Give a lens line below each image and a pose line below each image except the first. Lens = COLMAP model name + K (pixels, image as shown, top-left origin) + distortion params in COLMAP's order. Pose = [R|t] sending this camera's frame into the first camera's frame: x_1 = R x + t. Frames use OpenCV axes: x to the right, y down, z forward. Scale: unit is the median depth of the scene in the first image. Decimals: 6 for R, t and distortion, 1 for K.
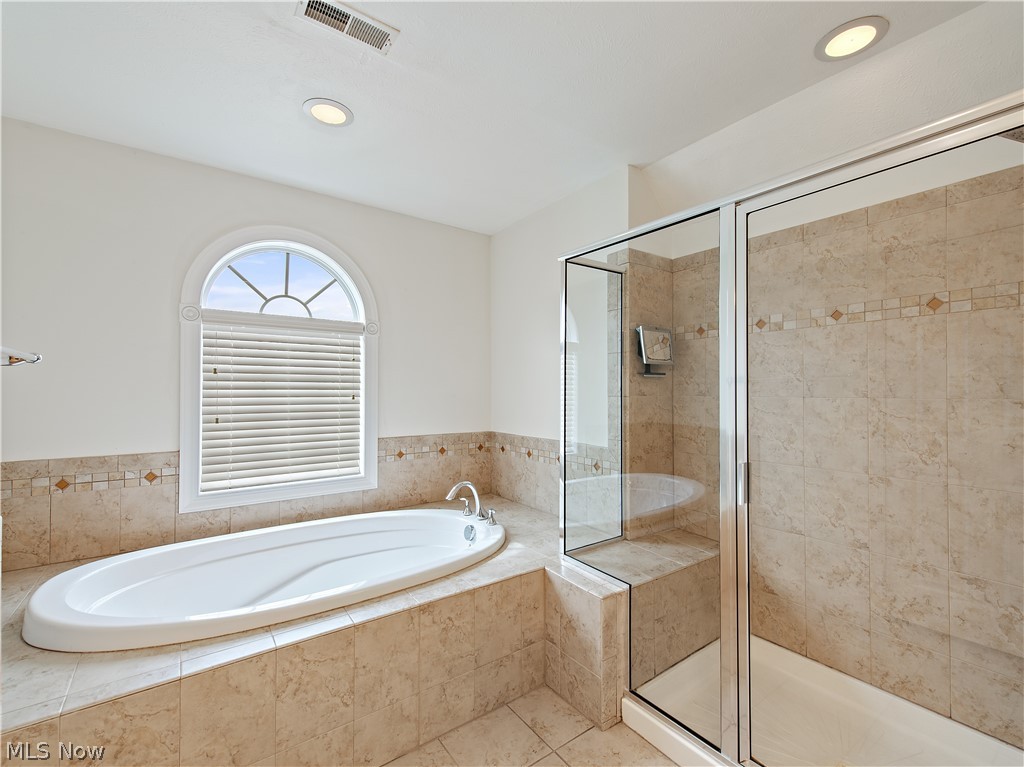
lens RADIAL K [[451.3, 0, 505.1], [0, 451.3, 389.2], [0, 0, 1]] dist [0.004397, -0.001070]
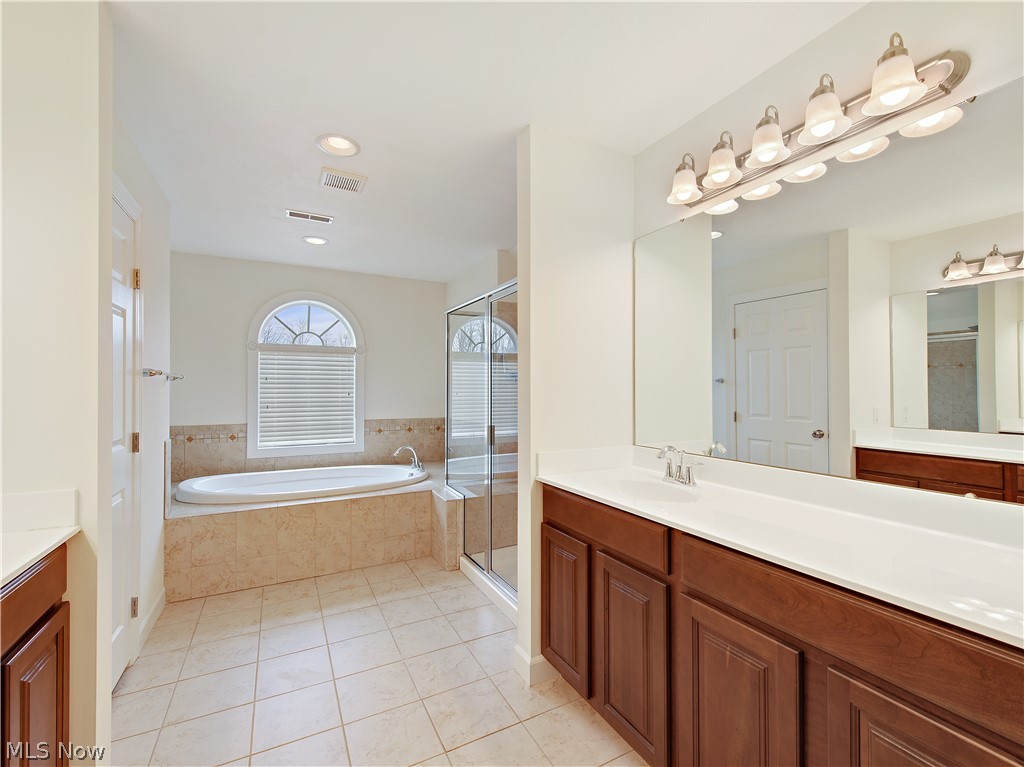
lens RADIAL K [[451.3, 0, 505.1], [0, 451.3, 389.2], [0, 0, 1]] dist [0.004397, -0.001070]
pose [[0.987920, -0.002387, -0.154949, 0.541313], [0.002372, 0.999997, -0.000278, 0.003789], [0.154949, -0.000093, 0.987922, -0.581437]]
